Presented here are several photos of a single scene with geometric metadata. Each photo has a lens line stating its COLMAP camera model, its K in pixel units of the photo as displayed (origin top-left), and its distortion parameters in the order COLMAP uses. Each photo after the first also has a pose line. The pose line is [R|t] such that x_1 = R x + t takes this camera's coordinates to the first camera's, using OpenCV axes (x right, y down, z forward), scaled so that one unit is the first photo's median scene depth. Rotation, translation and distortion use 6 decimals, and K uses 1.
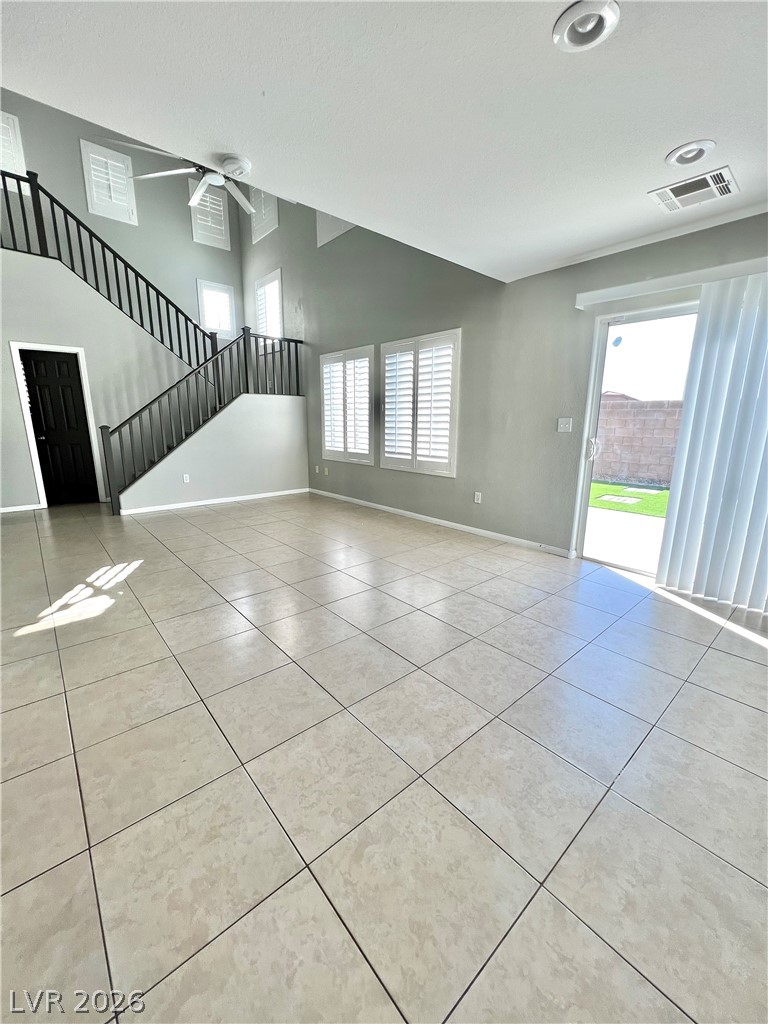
lens RADIAL K [[410.3, 0, 384.9], [0, 410.3, 510.3], [0, 0, 1]] dist [0.000605, -0.000060]
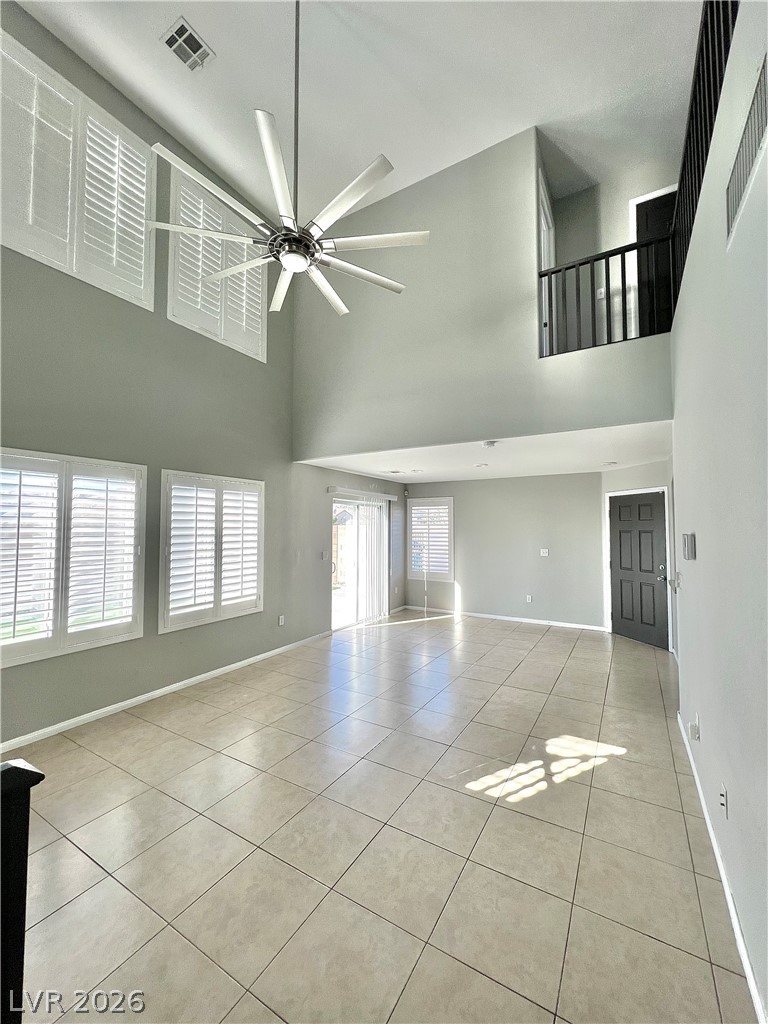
lens RADIAL K [[410.3, 0, 387.5], [0, 410.3, 509.8], [0, 0, 1]] dist [0.000605, -0.000060]
pose [[-0.312105, 0.038768, 0.949256, -0.940276], [0.206577, 0.978030, 0.027977, -0.293649], [-0.927317, 0.204827, -0.313257, 0.953630]]
